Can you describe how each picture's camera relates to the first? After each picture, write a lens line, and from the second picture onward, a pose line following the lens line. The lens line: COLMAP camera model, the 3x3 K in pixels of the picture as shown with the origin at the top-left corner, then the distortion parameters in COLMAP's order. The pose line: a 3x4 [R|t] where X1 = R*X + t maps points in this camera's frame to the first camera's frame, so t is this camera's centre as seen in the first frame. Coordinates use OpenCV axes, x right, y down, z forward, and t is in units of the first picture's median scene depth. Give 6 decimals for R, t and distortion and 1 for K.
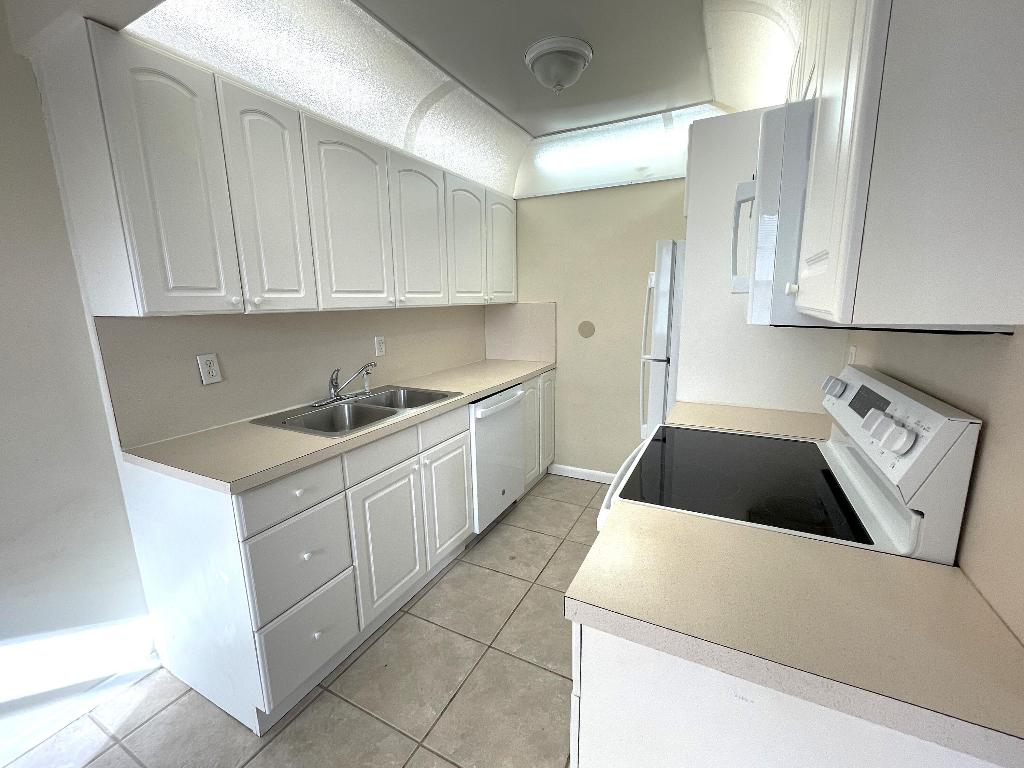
lens RADIAL K [[424.8, 0, 512.0], [0, 424.8, 384.0], [0, 0, 1]] dist [-0.002368, -0.000398]
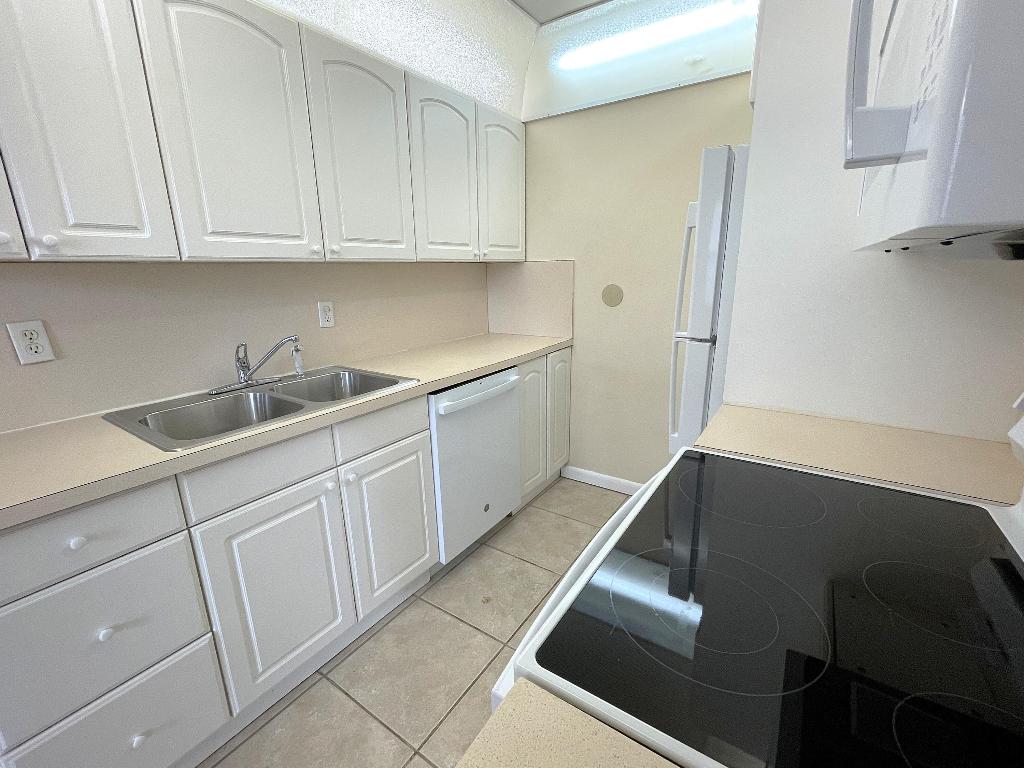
lens RADIAL K [[440.0, 0, 512.0], [0, 440.0, 384.0], [0, 0, 1]] dist [-0.001619, -0.000080]
pose [[0.992829, 0.028364, -0.116126, 0.139961], [-0.021449, 0.997945, 0.060374, -0.021952], [0.117600, -0.057451, 0.991398, 0.288354]]
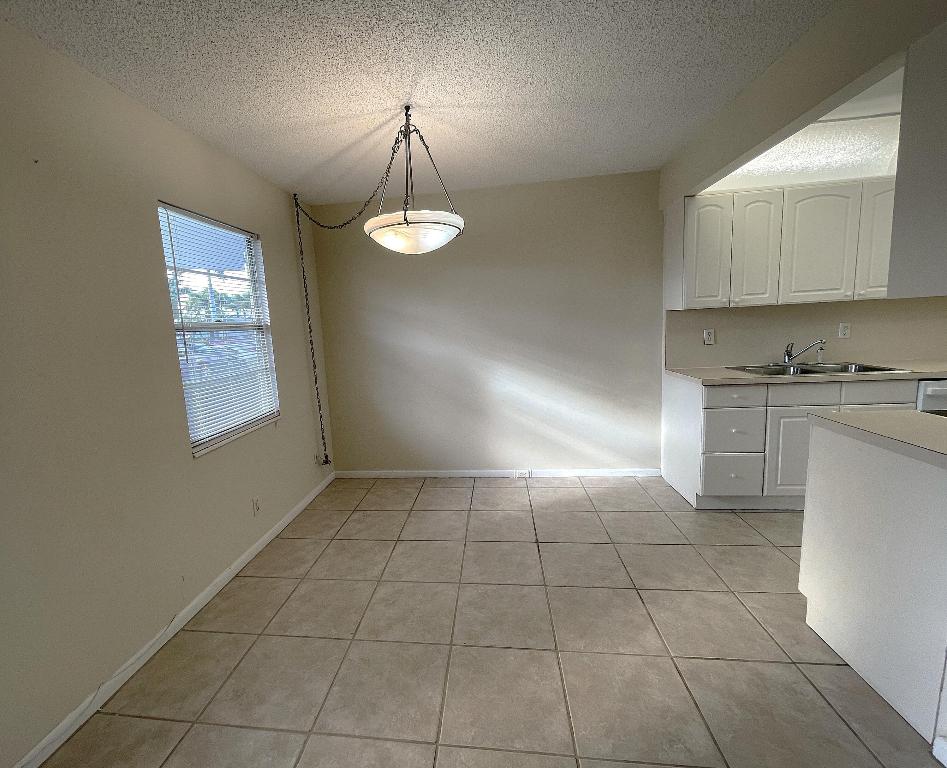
lens RADIAL K [[429.2, 0, 433.5], [0, 429.2, 382.1], [0, 0, 1]] dist [-0.000965, -0.000705]
pose [[0.323882, 0.126644, -0.937583, 0.601476], [-0.133810, 0.987170, 0.087118, 0.135220], [0.936587, 0.097242, 0.336673, -0.664737]]
